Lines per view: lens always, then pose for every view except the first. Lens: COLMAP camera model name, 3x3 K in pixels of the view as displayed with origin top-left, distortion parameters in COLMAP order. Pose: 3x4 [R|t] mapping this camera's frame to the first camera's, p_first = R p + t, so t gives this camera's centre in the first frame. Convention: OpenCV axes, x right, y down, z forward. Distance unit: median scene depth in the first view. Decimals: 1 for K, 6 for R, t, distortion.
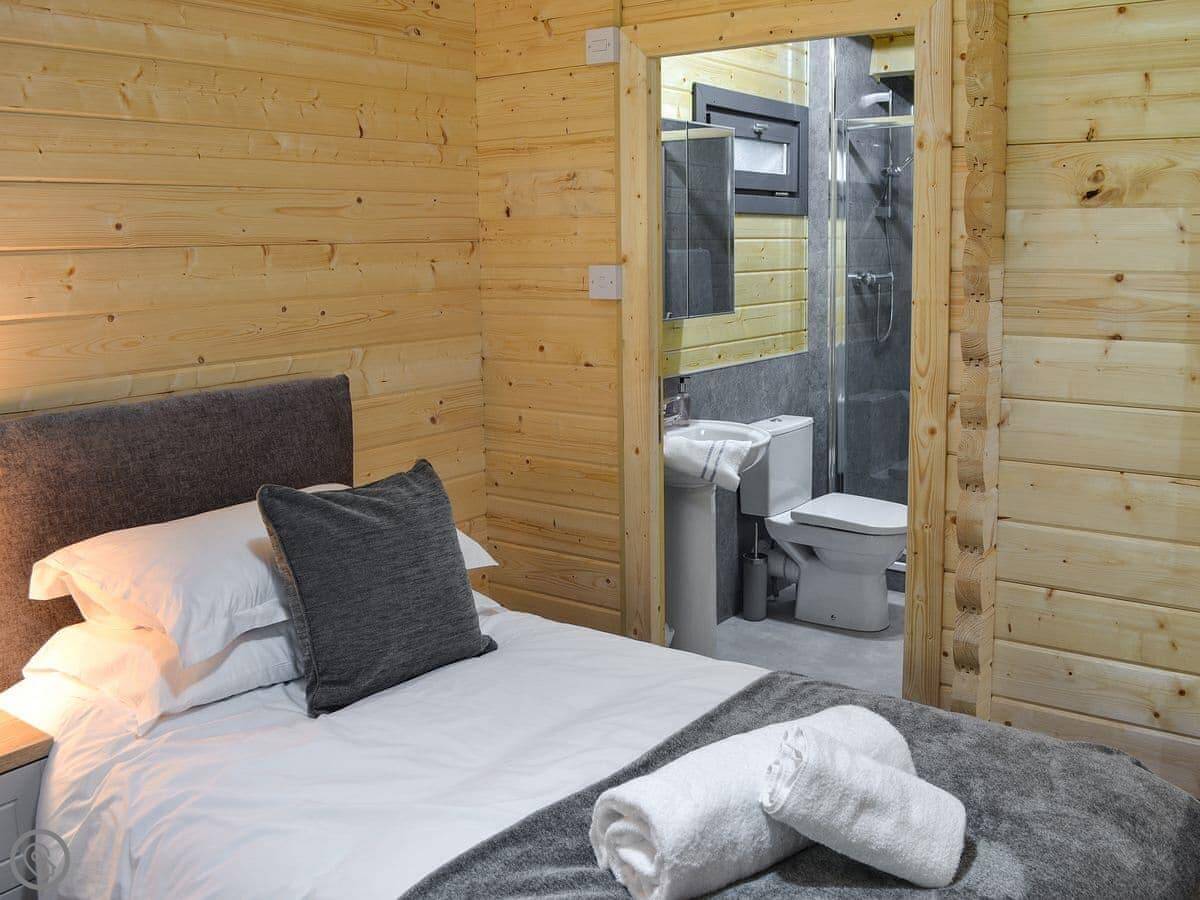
lens RADIAL K [[1136.5, 0, 600.0], [0, 1136.5, 450.0], [0, 0, 1]] dist [-0.071001, 0.001495]
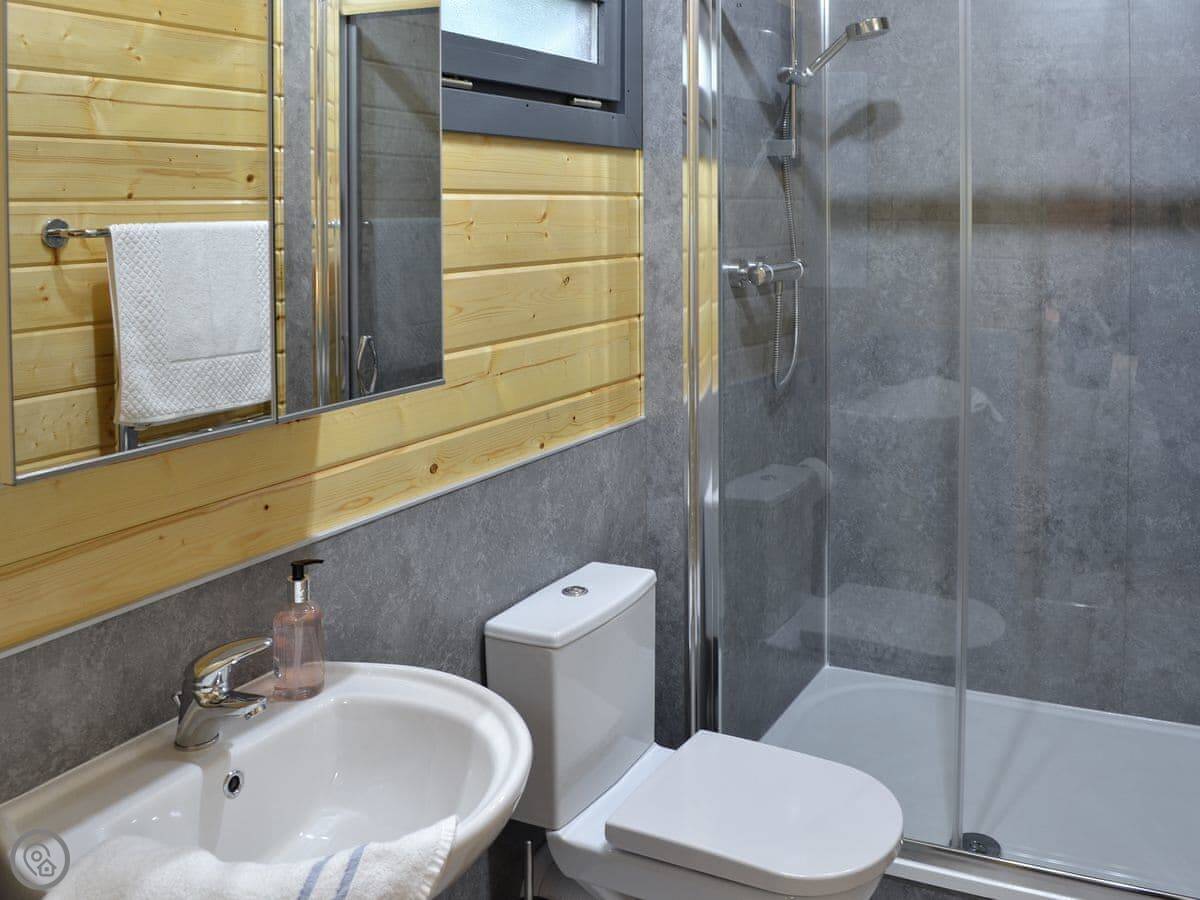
lens RADIAL K [[1136.5, 0, 600.0], [0, 1136.5, 450.0], [0, 0, 1]] dist [-0.071001, 0.001495]
pose [[0.993312, -0.018173, 0.114018, 0.104412], [0.014530, 0.999360, 0.032698, -0.089639], [-0.114539, -0.030823, 0.992940, 0.493838]]
